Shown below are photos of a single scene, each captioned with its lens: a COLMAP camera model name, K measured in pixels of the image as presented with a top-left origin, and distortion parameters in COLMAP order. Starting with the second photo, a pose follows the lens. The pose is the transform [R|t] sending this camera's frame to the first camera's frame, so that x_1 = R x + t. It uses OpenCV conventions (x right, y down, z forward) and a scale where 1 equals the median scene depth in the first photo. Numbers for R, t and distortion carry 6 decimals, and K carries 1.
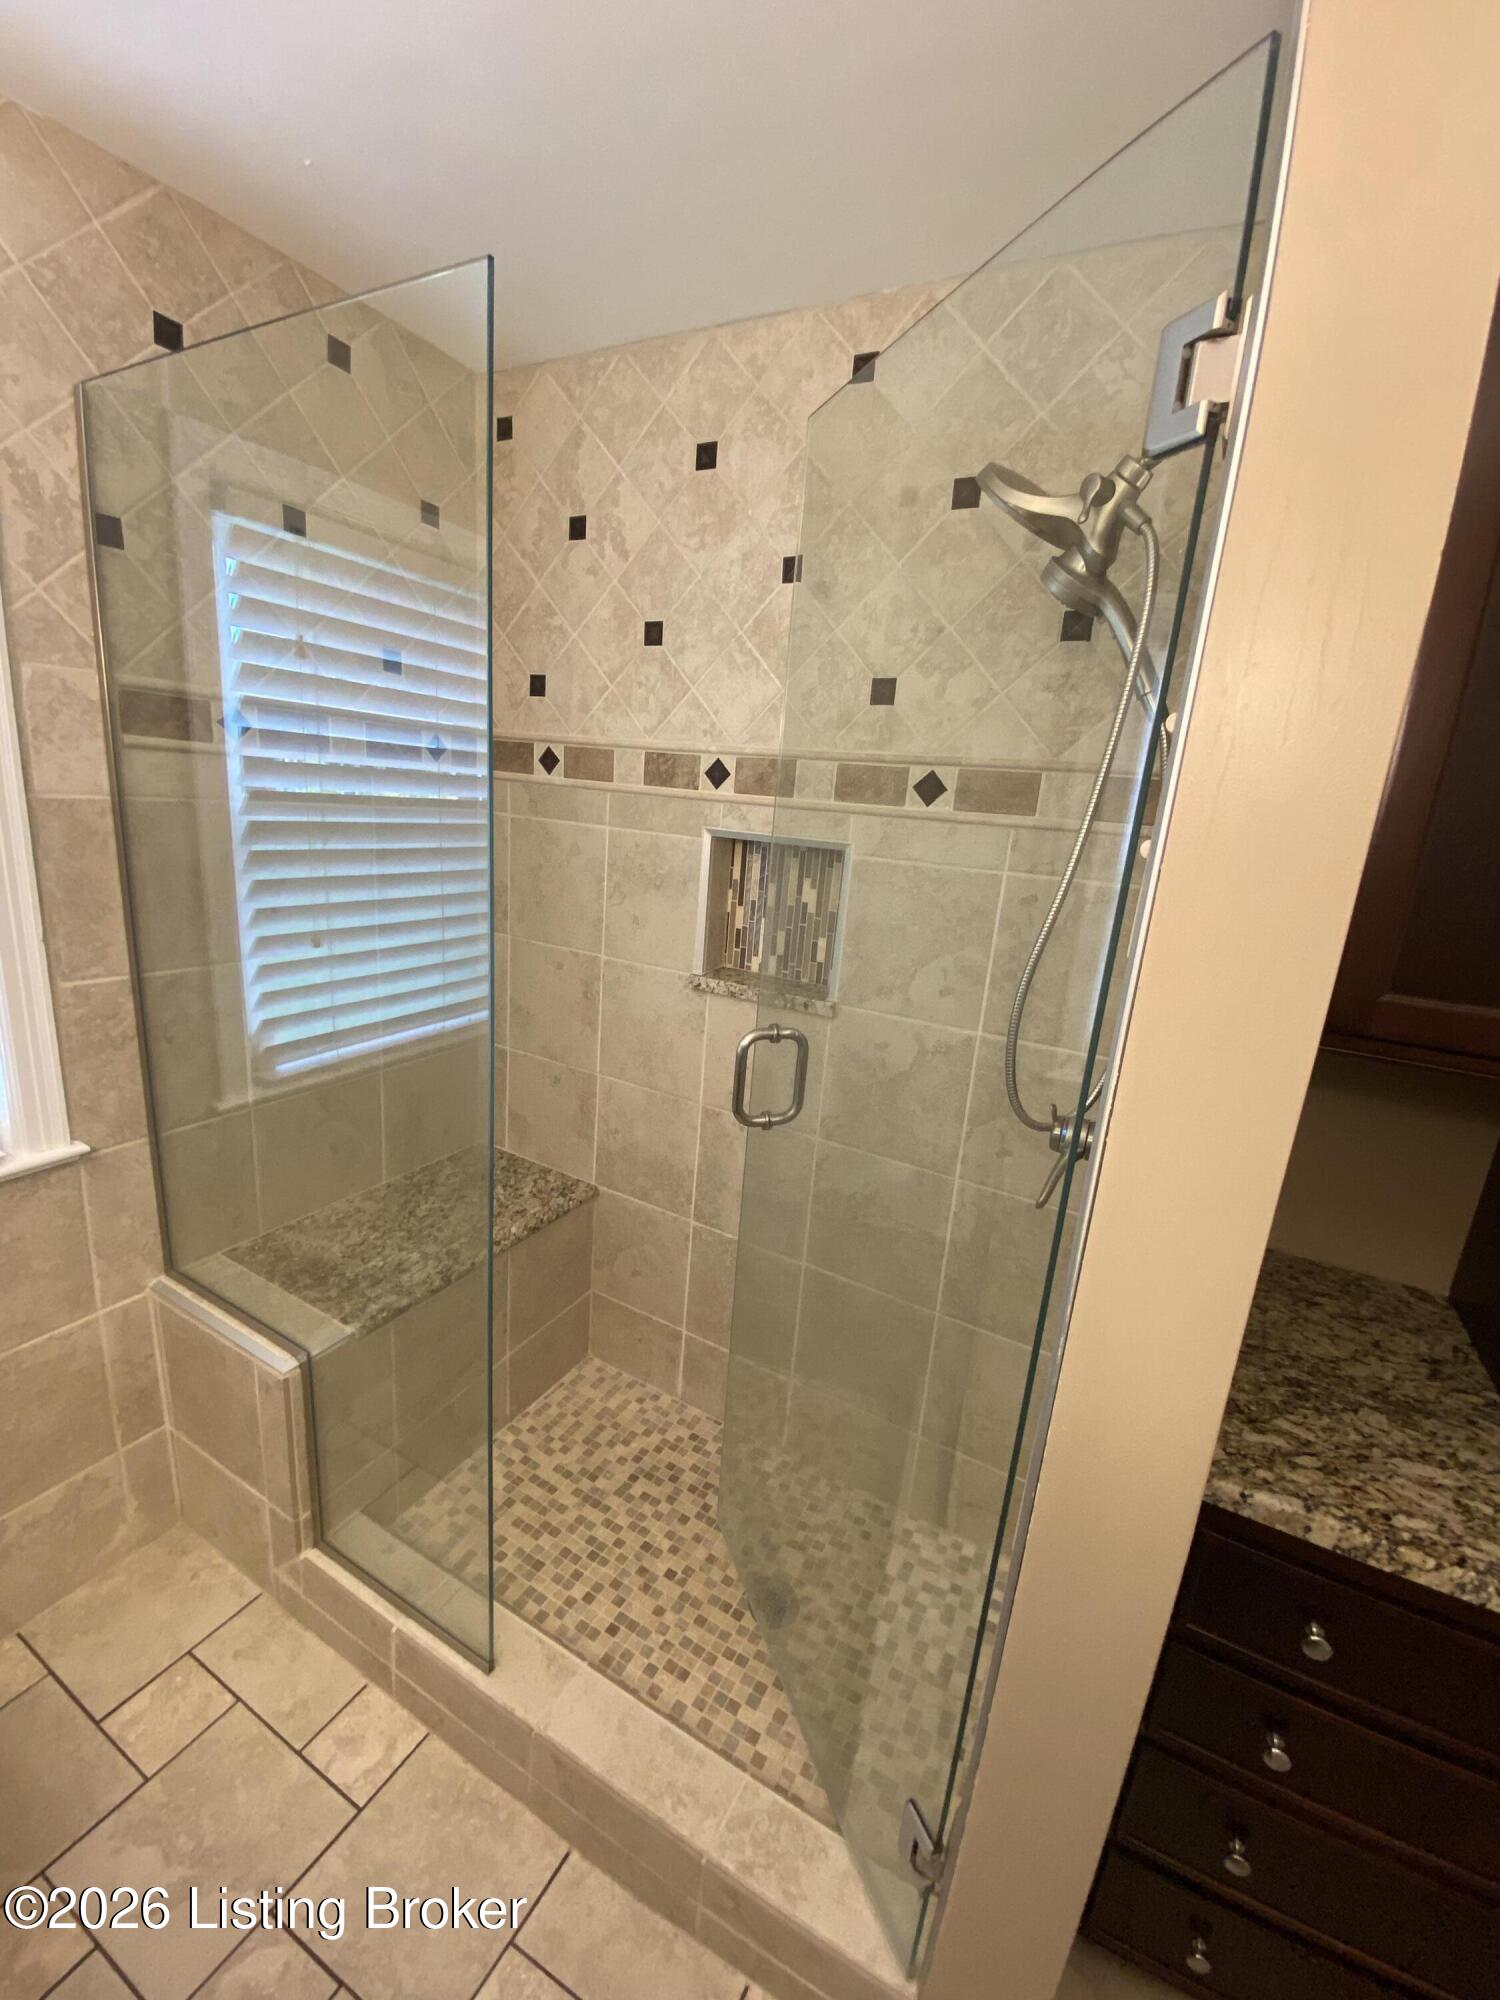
lens RADIAL K [[816.8, 0, 750.0], [0, 816.8, 1000.0], [0, 0, 1]] dist [0.015023, -0.017280]
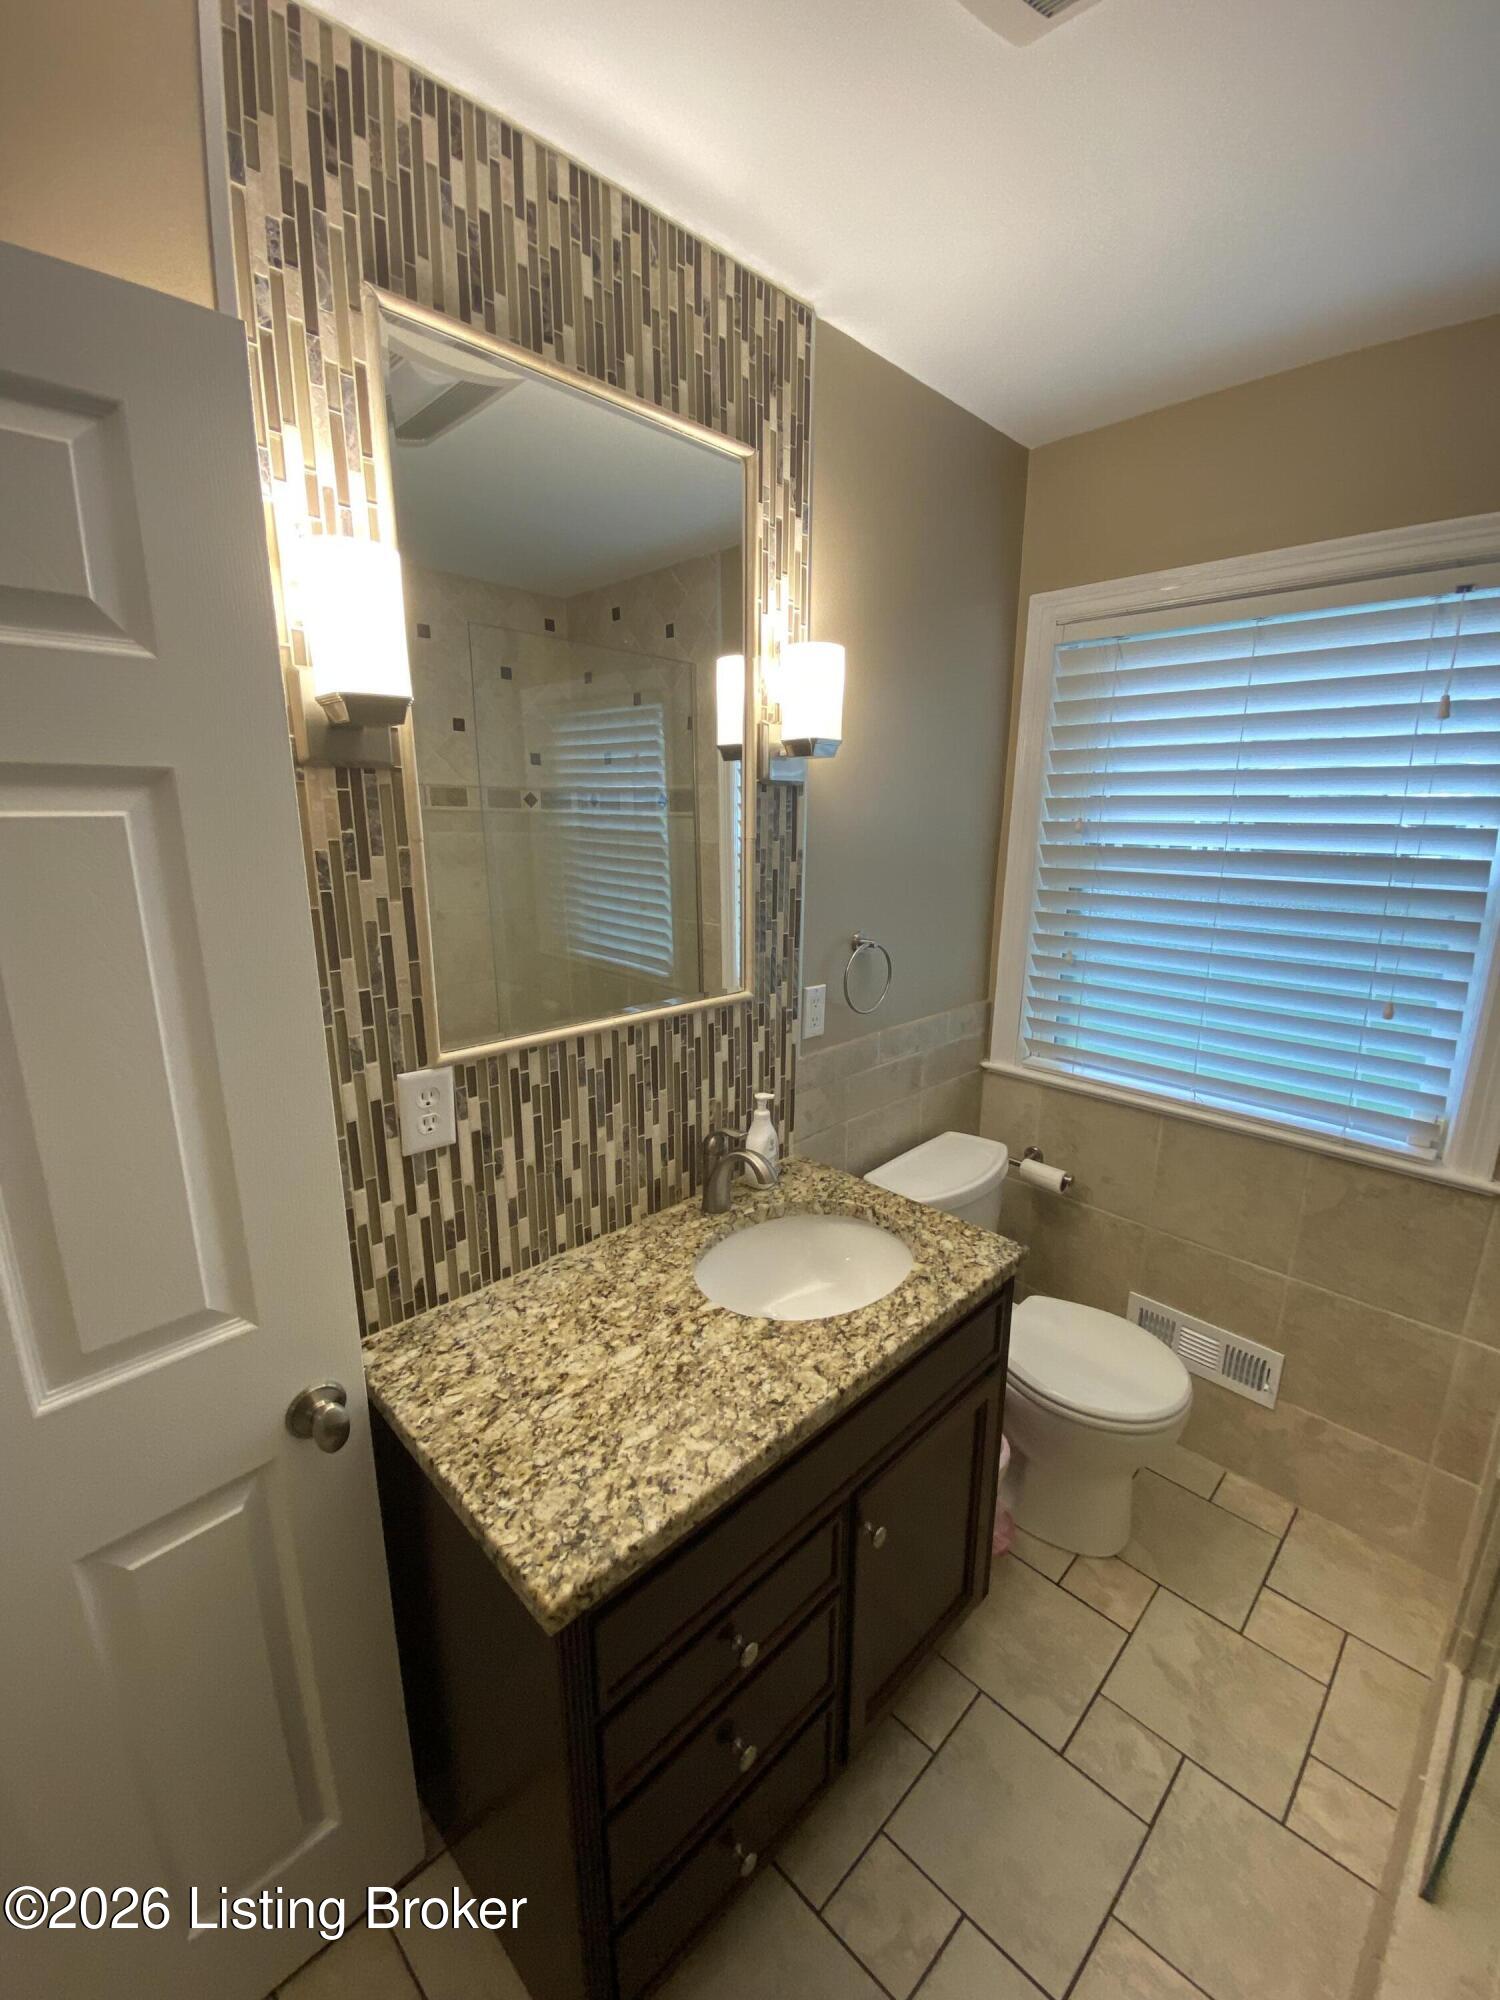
lens RADIAL K [[823.6, 0, 750.0], [0, 823.6, 1000.0], [0, 0, 1]] dist [0.023140, -0.021615]
pose [[-0.287612, 0.135235, -0.948151, 0.464443], [-0.270421, 0.938233, 0.215850, -0.024965], [0.918777, 0.318481, -0.233276, 0.231912]]
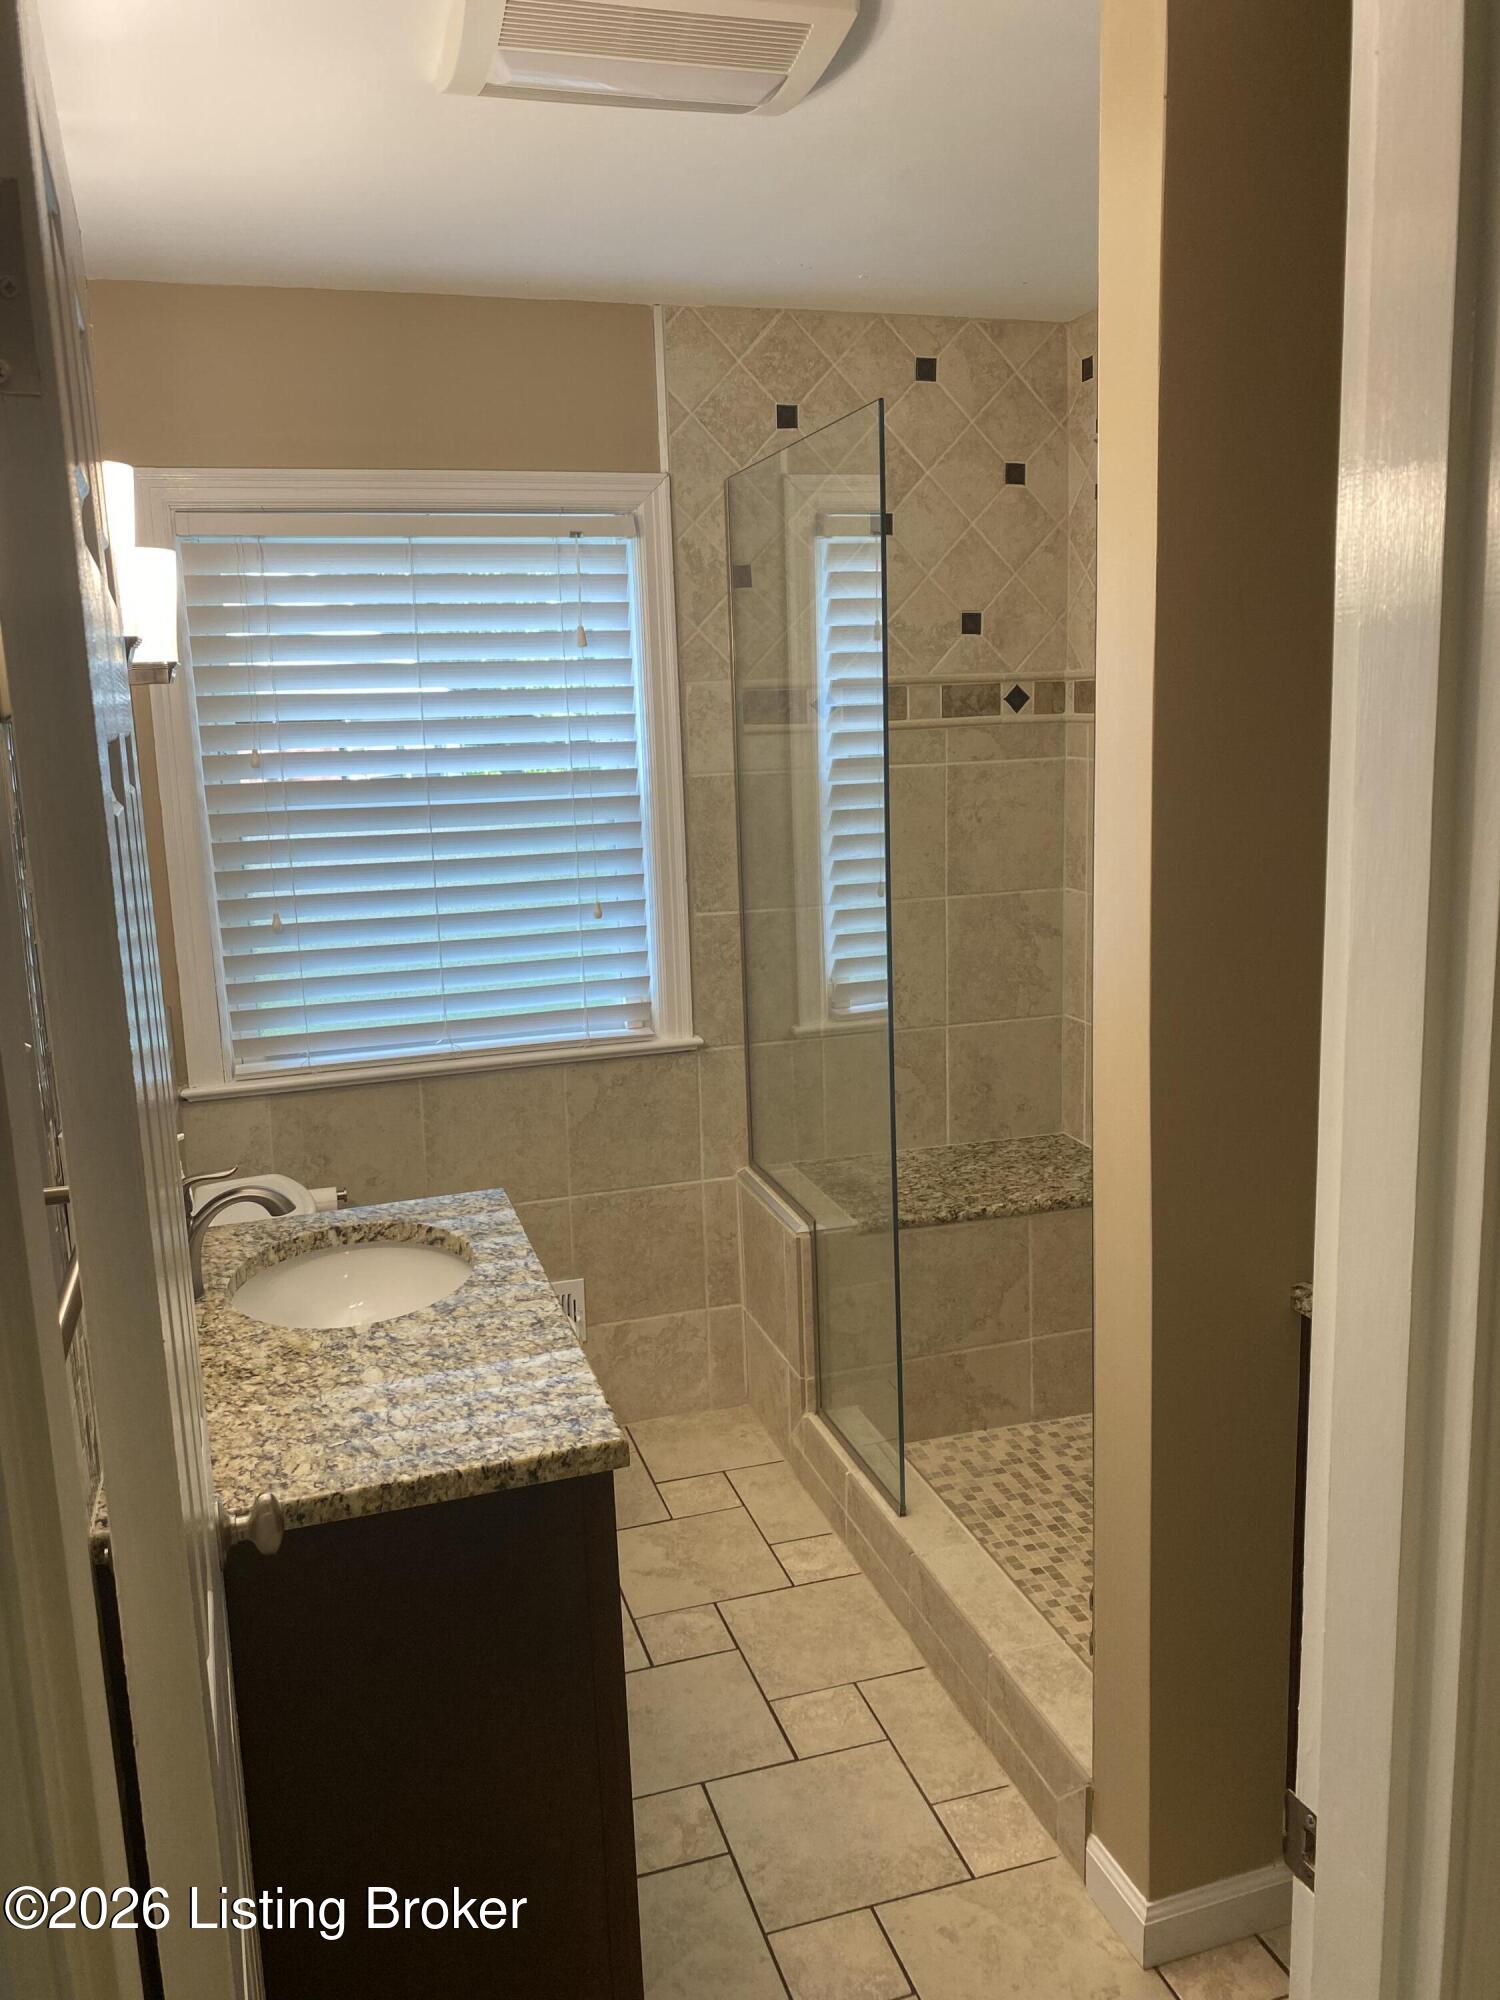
lens RADIAL K [[1573.1, 0, 748.7], [0, 1573.1, 987.5], [0, 0, 1]] dist [0.166307, -0.239804]
pose [[0.708761, 0.021686, -0.705115, 0.933783], [-0.084658, 0.994919, -0.054497, 0.209632], [0.700350, 0.098319, 0.706996, -0.673520]]
